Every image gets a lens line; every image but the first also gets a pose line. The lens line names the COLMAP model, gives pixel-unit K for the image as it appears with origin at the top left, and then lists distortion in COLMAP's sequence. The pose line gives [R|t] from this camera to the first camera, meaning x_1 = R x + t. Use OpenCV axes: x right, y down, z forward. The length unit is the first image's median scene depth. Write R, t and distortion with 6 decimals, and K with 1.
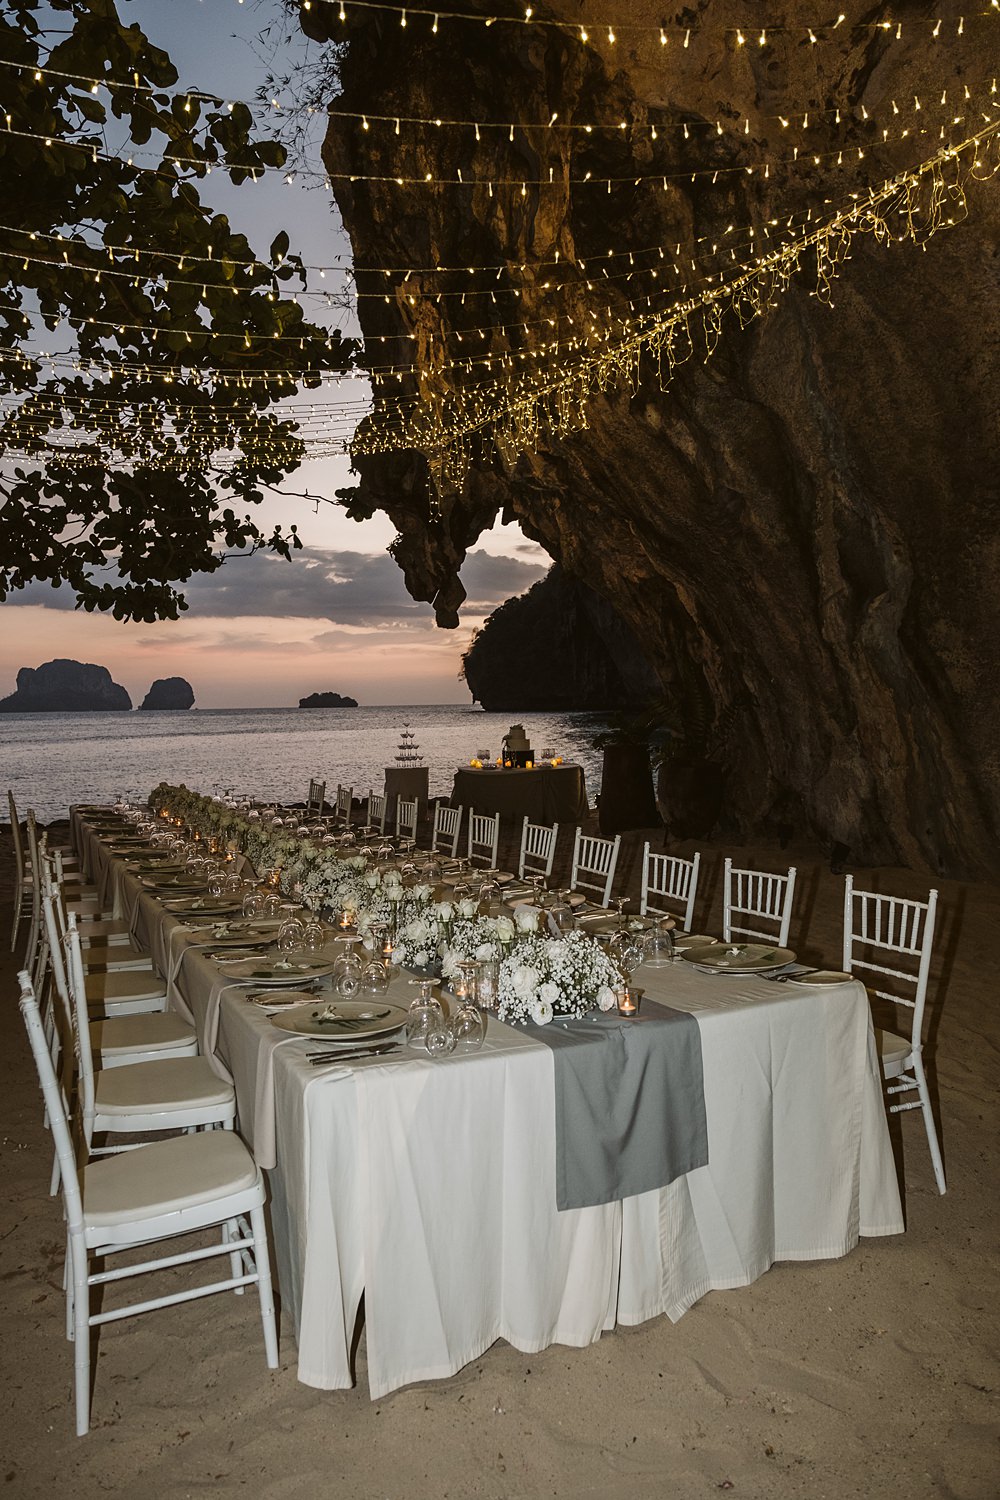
lens RADIAL K [[996.1, 0, 481.9], [0, 996.1, 744.1], [0, 0, 1]] dist [0.002442, 0.002740]
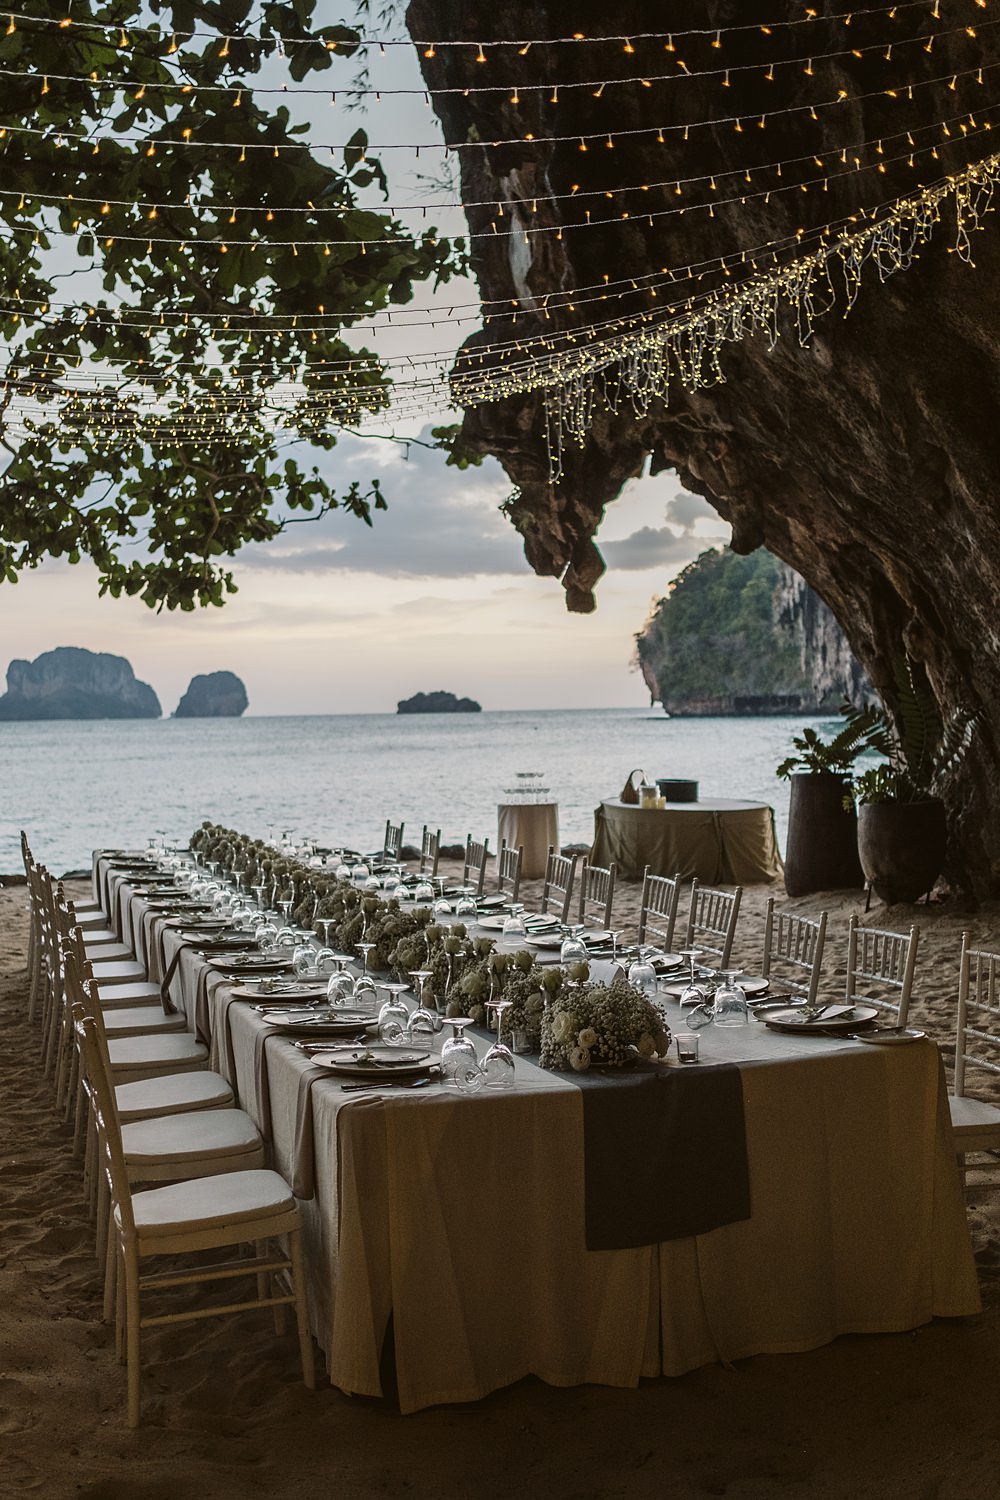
lens RADIAL K [[1479.1, 0, 500.0], [0, 1479.1, 750.0], [0, 0, 1]] dist [-0.083509, 0.226901]
pose [[0.993755, -0.001020, -0.111578, 0.030388], [-0.000230, 0.999937, -0.011184, -0.004034], [0.111583, 0.011140, 0.993693, -0.096905]]
